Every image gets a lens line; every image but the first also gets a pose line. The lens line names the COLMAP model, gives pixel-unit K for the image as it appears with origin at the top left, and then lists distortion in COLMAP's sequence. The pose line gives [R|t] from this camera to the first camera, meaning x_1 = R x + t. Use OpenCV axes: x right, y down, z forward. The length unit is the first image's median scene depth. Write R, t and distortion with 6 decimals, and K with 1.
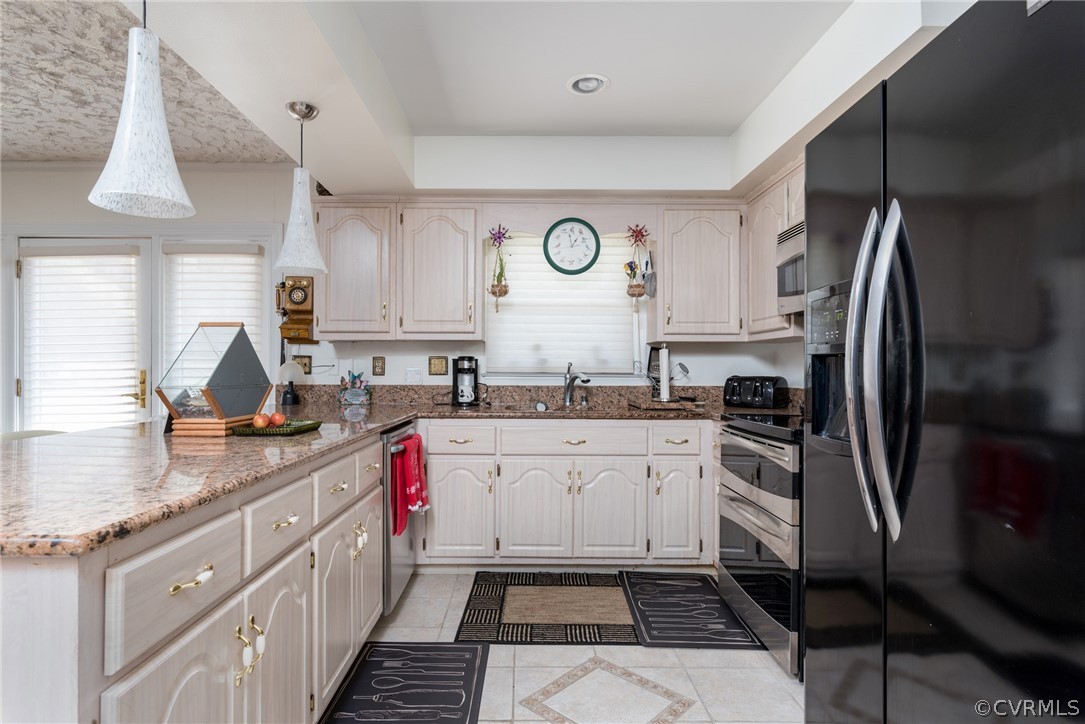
lens RADIAL K [[586.3, 0, 539.8], [0, 586.3, 362.1], [0, 0, 1]] dist [0.003148, 0.000154]
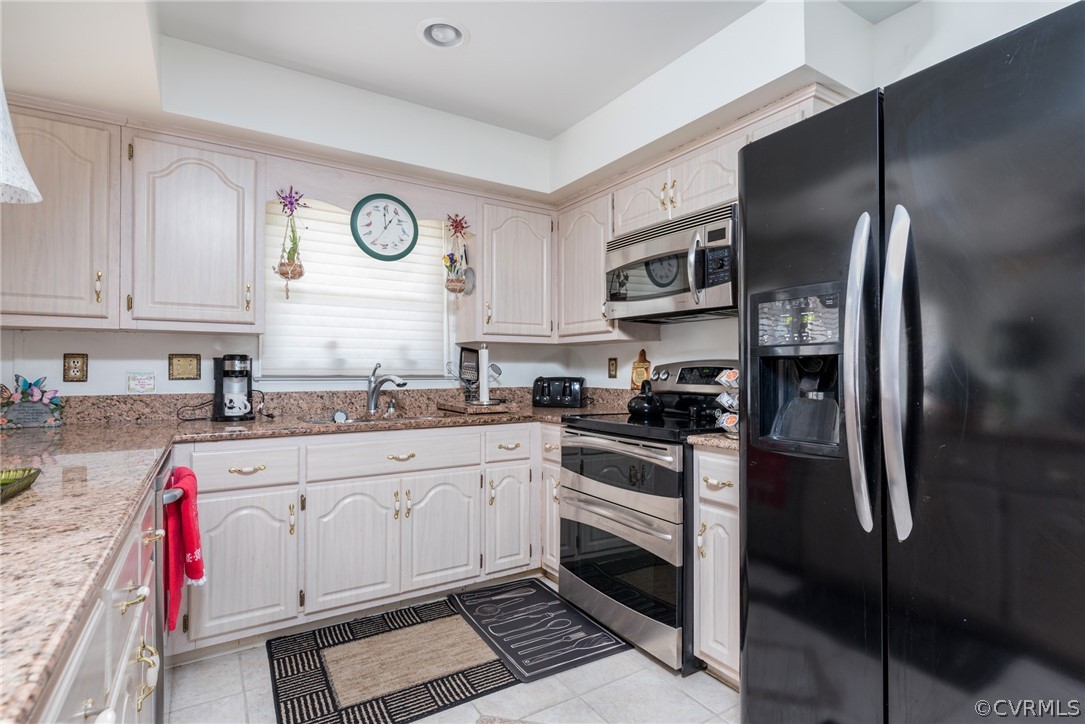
lens RADIAL K [[524.2, 0, 542.4], [0, 524.2, 364.6], [0, 0, 1]] dist [0.001331, 0.000322]
pose [[0.839160, 0.002305, 0.543880, -0.175440], [-0.003910, 0.999991, 0.001794, 0.000190], [-0.543871, -0.003632, 0.839161, 0.240621]]
